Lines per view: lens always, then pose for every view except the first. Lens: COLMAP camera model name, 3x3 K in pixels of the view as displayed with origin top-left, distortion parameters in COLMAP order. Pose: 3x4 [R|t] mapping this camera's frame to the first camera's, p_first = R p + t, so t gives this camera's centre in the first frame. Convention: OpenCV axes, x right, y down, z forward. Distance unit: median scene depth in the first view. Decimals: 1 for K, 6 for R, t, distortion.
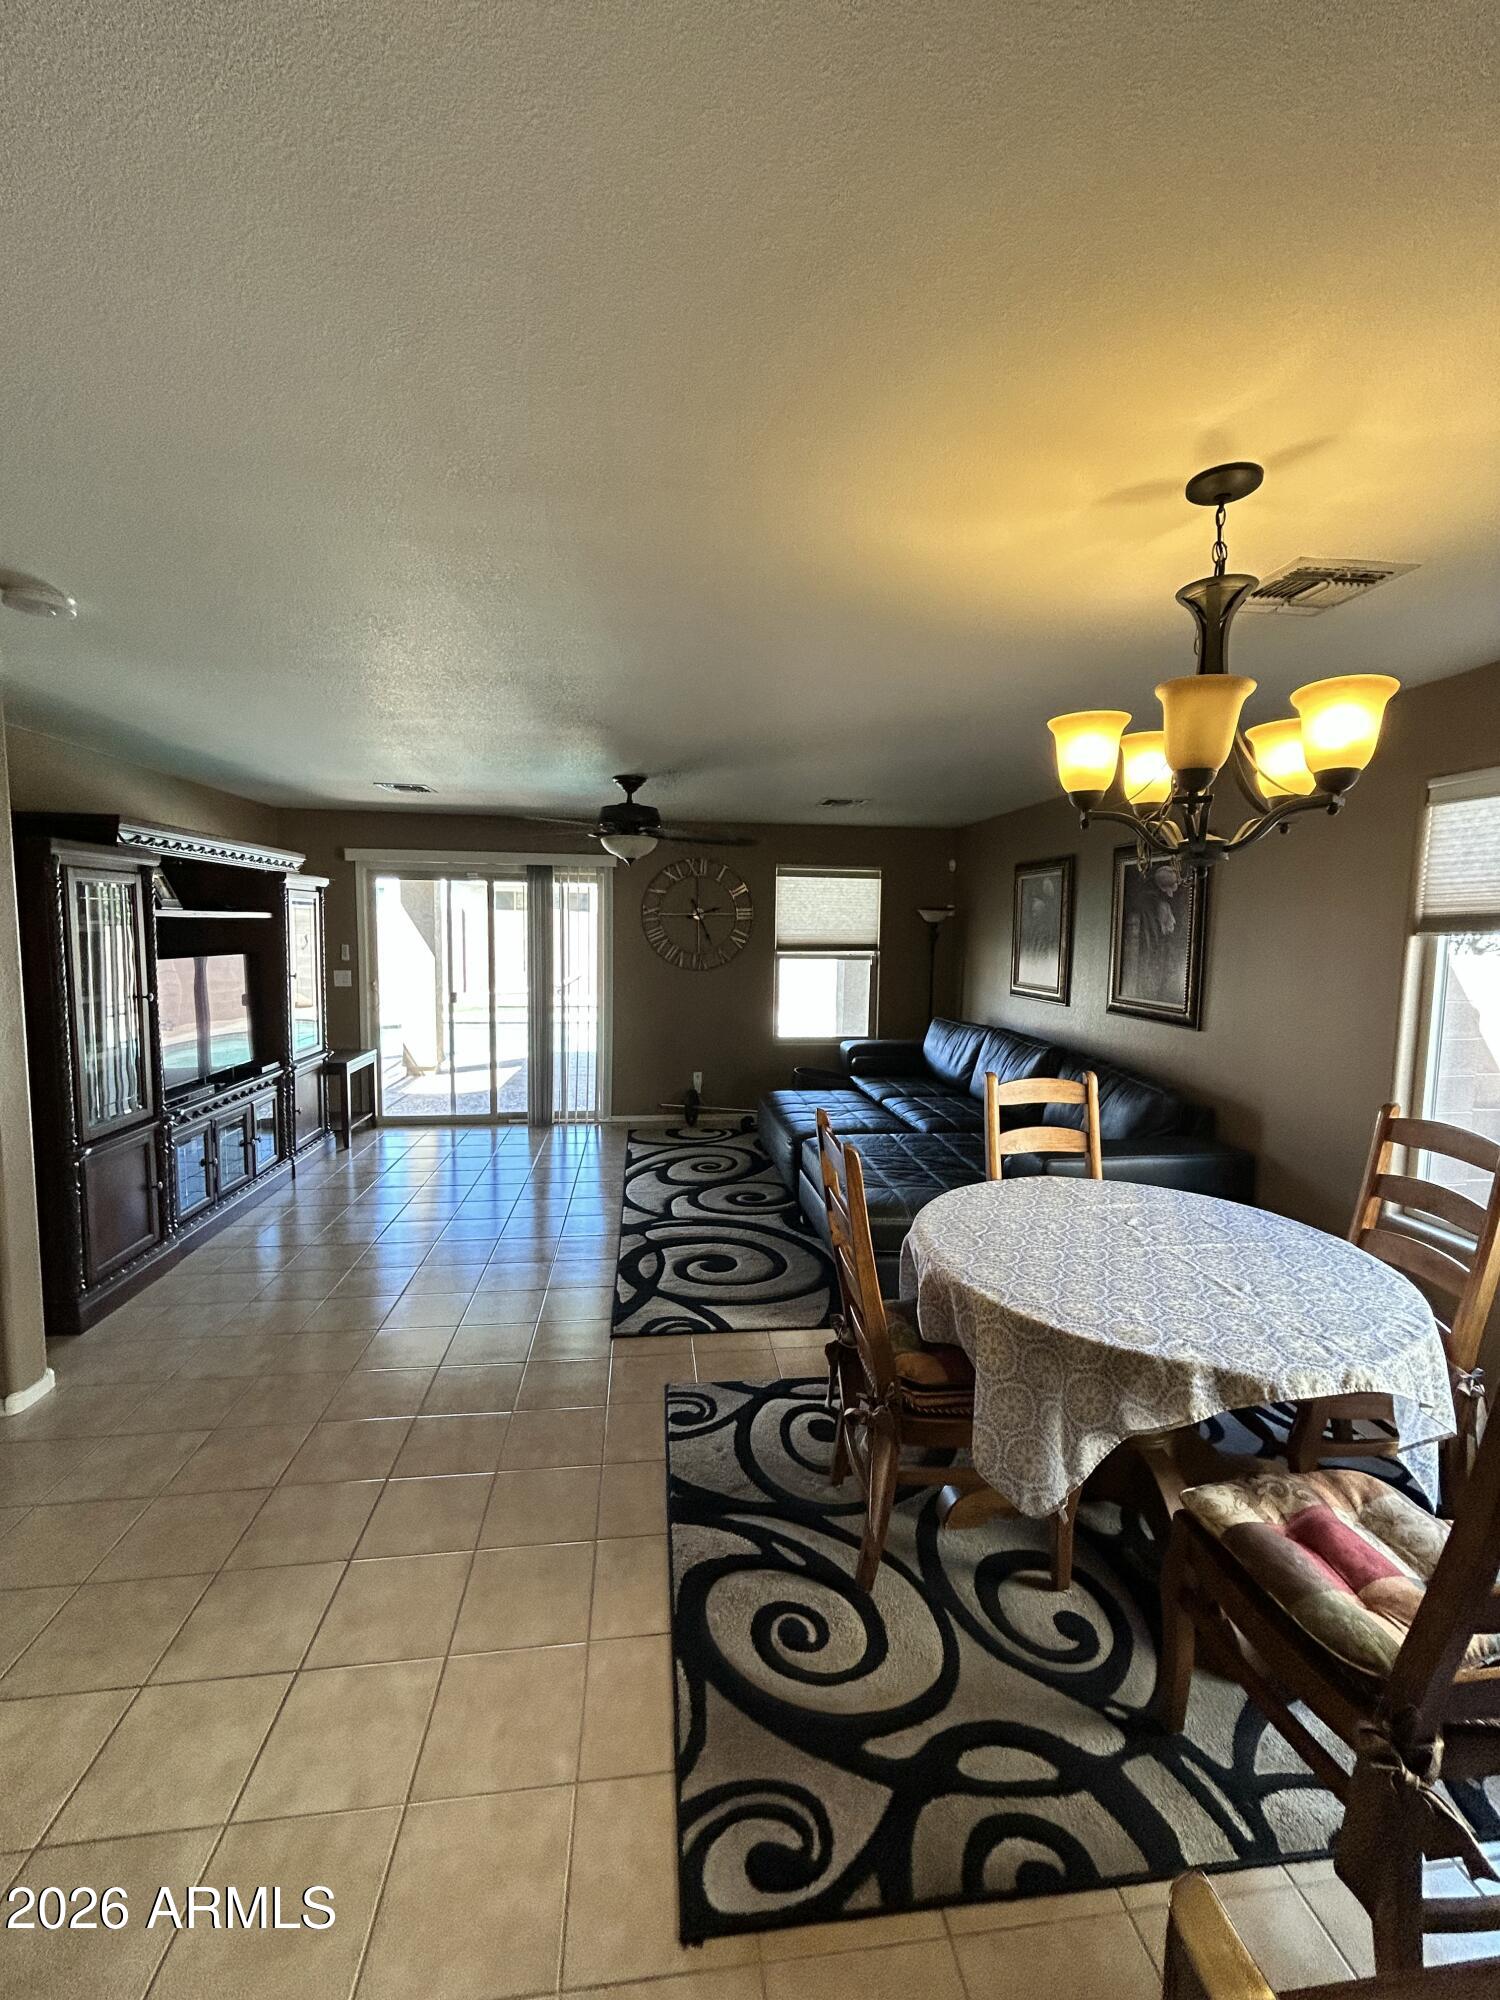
lens RADIAL K [[810.9, 0, 750.0], [0, 810.9, 1000.0], [0, 0, 1]] dist [-0.000611, 0.003277]
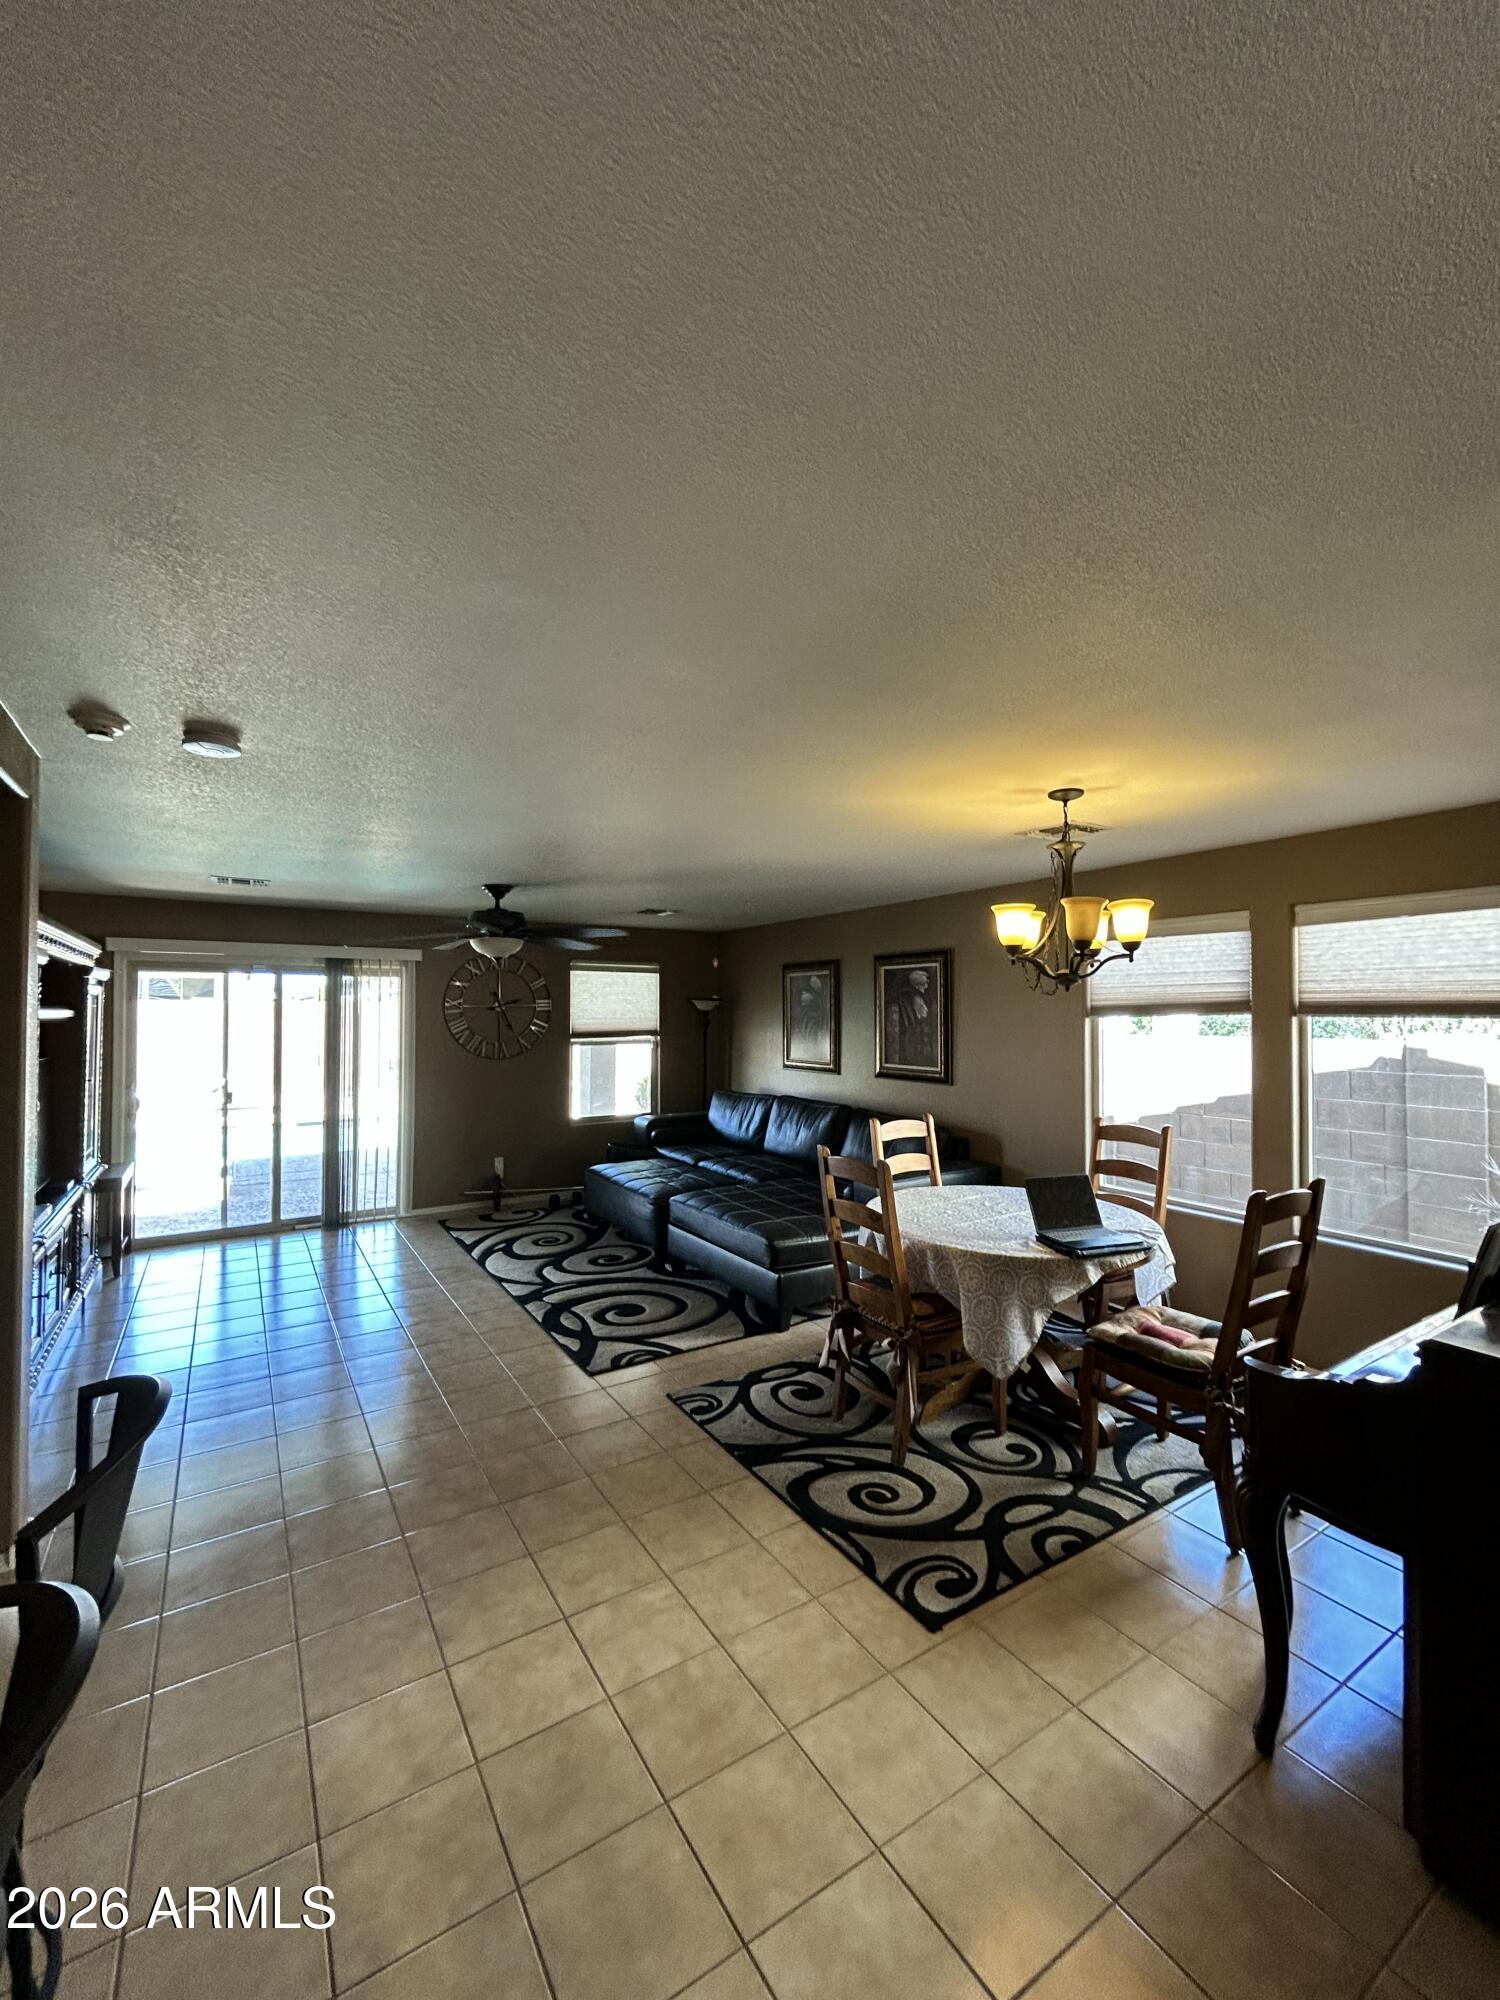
lens RADIAL K [[810.9, 0, 750.0], [0, 810.9, 1000.0], [0, 0, 1]] dist [-0.000611, 0.003277]
pose [[0.906705, -0.006980, 0.421707, -0.387716], [0.050823, 0.994385, -0.092817, 0.002693], [-0.418692, 0.105590, 0.901969, -0.167315]]
